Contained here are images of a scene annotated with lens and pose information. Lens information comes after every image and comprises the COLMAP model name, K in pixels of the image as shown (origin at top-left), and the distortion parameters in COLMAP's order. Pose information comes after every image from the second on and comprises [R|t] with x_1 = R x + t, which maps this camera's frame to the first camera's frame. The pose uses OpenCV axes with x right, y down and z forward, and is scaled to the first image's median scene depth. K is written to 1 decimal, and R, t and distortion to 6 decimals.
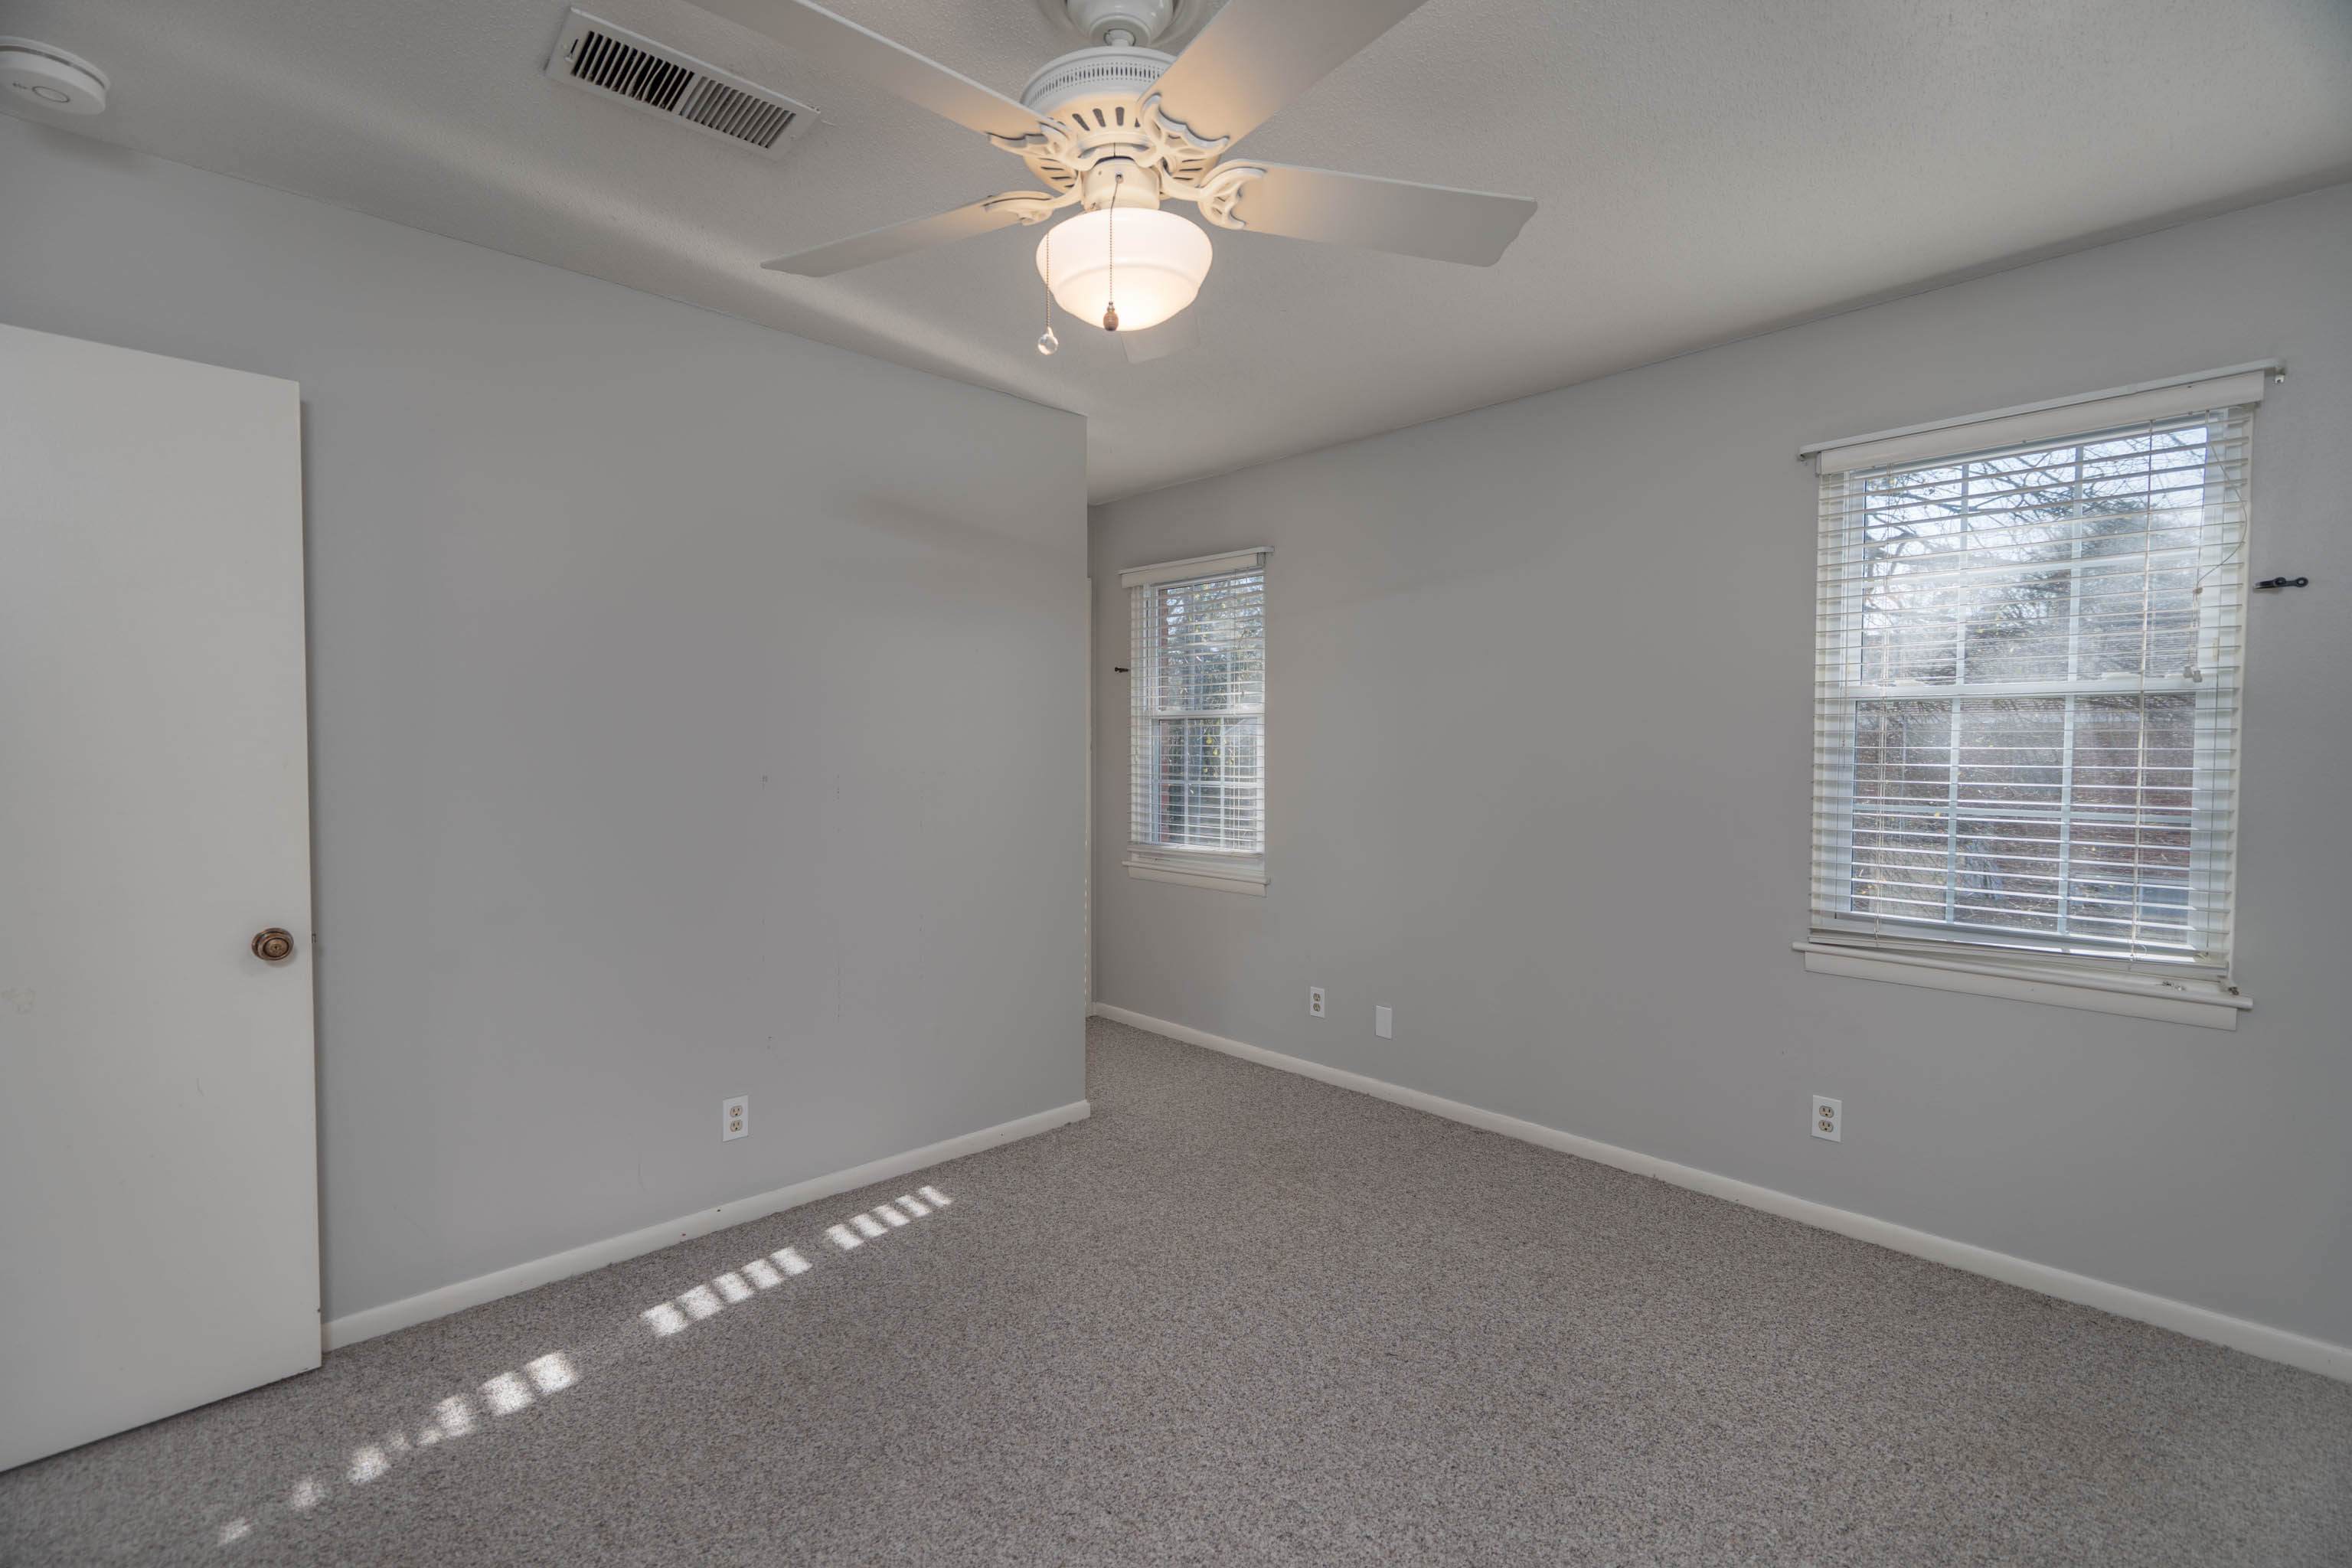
lens RADIAL K [[1050.8, 0, 1162.9], [0, 1050.8, 783.0], [0, 0, 1]] dist [-0.003960, 0.001340]
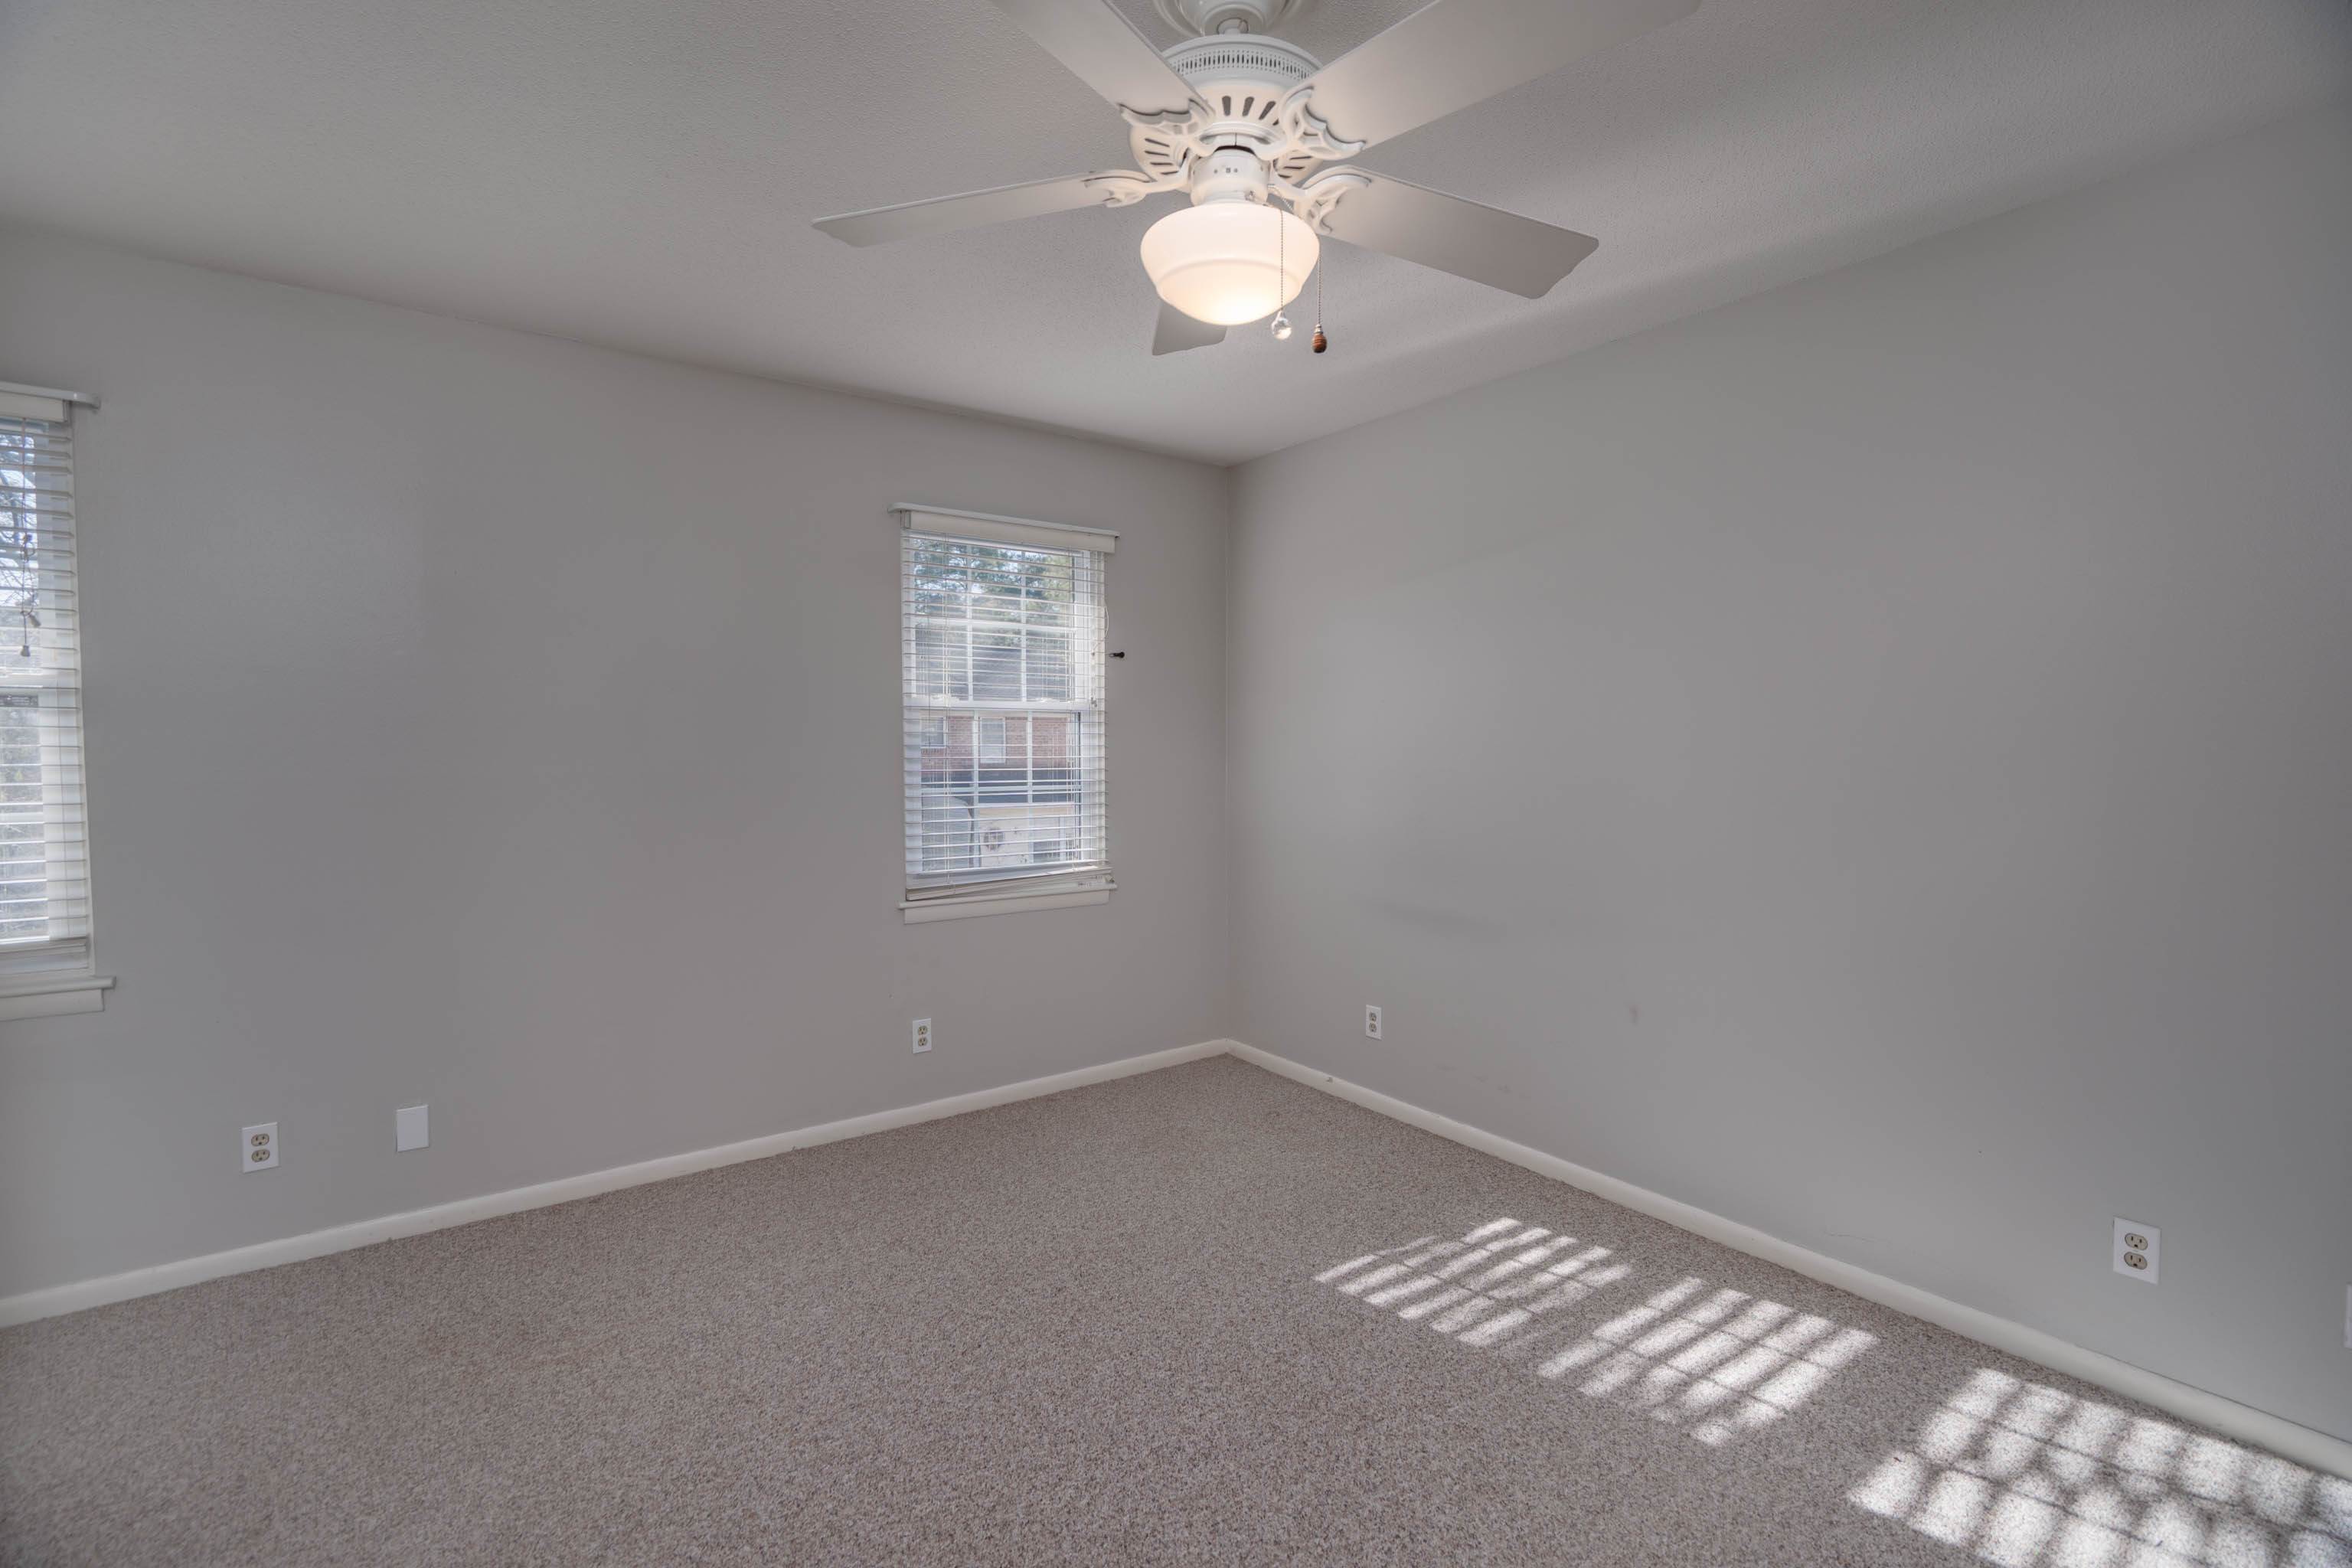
lens RADIAL K [[1050.8, 0, 1162.9], [0, 1050.8, 783.0], [0, 0, 1]] dist [-0.003960, 0.001340]
pose [[0.139131, -0.045201, 0.989242, -0.612522], [0.037142, 0.998493, 0.040400, -0.030347], [-0.989577, 0.031121, 0.140600, 0.547467]]
